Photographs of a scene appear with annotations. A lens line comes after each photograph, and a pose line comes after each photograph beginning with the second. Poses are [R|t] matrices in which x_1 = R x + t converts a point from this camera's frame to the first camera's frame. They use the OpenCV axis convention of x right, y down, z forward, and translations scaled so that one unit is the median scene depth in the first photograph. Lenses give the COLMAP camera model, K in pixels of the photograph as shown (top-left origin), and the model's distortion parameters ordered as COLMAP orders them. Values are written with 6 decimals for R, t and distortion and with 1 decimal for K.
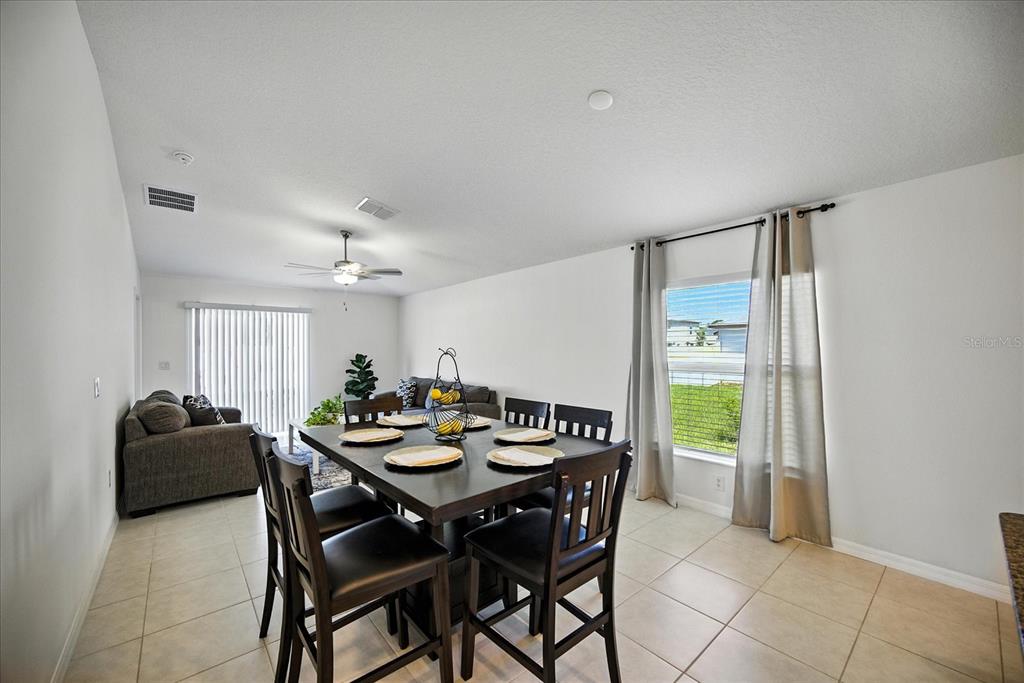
lens RADIAL K [[394.4, 0, 511.2], [0, 394.4, 346.3], [0, 0, 1]] dist [-0.032096, 0.009445]
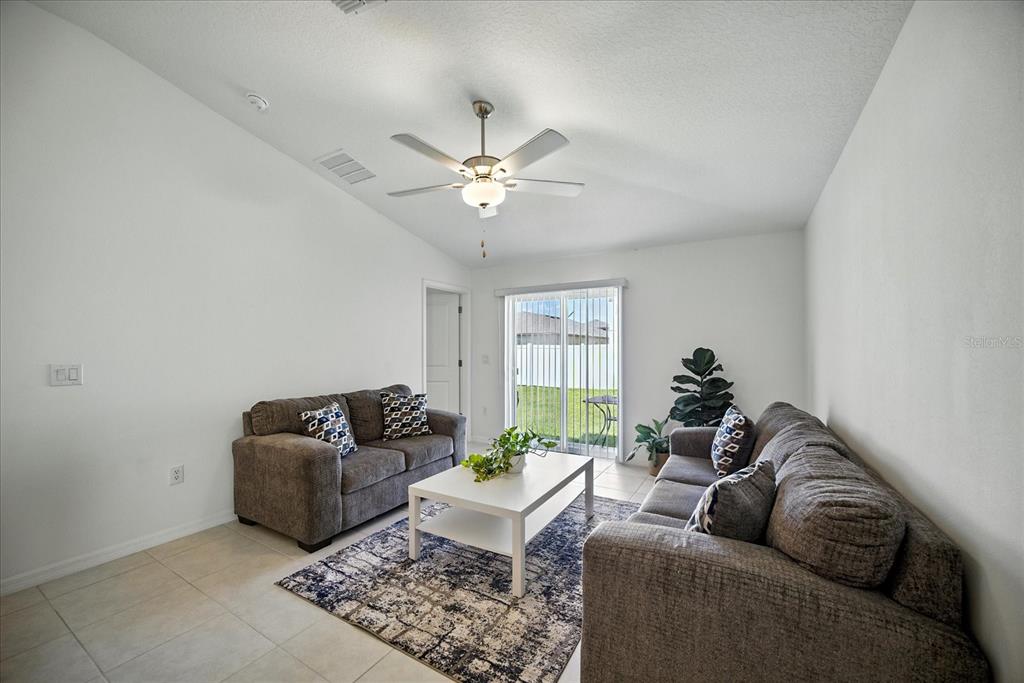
lens RADIAL K [[394.4, 0, 511.2], [0, 394.4, 346.3], [0, 0, 1]] dist [-0.032096, 0.009445]
pose [[0.321808, -0.008597, -0.946766, 0.045758], [0.007831, 0.999949, -0.006418, 0.018827], [0.946773, -0.005349, 0.321859, 0.597368]]
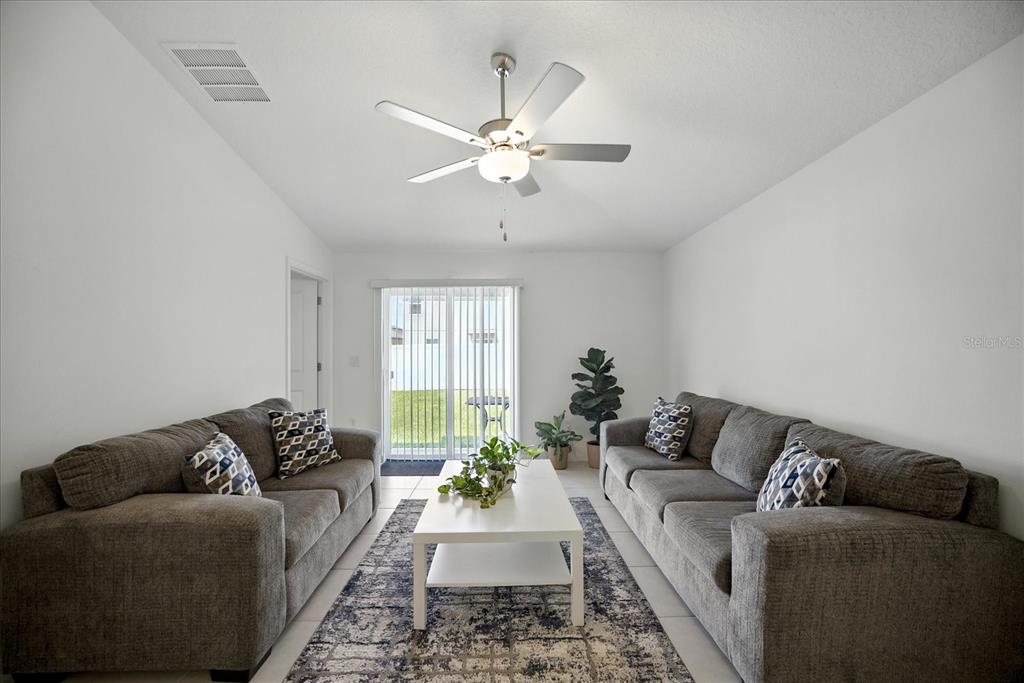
lens RADIAL K [[394.4, 0, 511.2], [0, 394.4, 346.3], [0, 0, 1]] dist [-0.032096, 0.009445]
pose [[0.770776, -0.007136, -0.637066, -0.099951], [0.007638, 0.999969, -0.001961, 0.017408], [0.637061, -0.003354, 0.770806, 0.464460]]
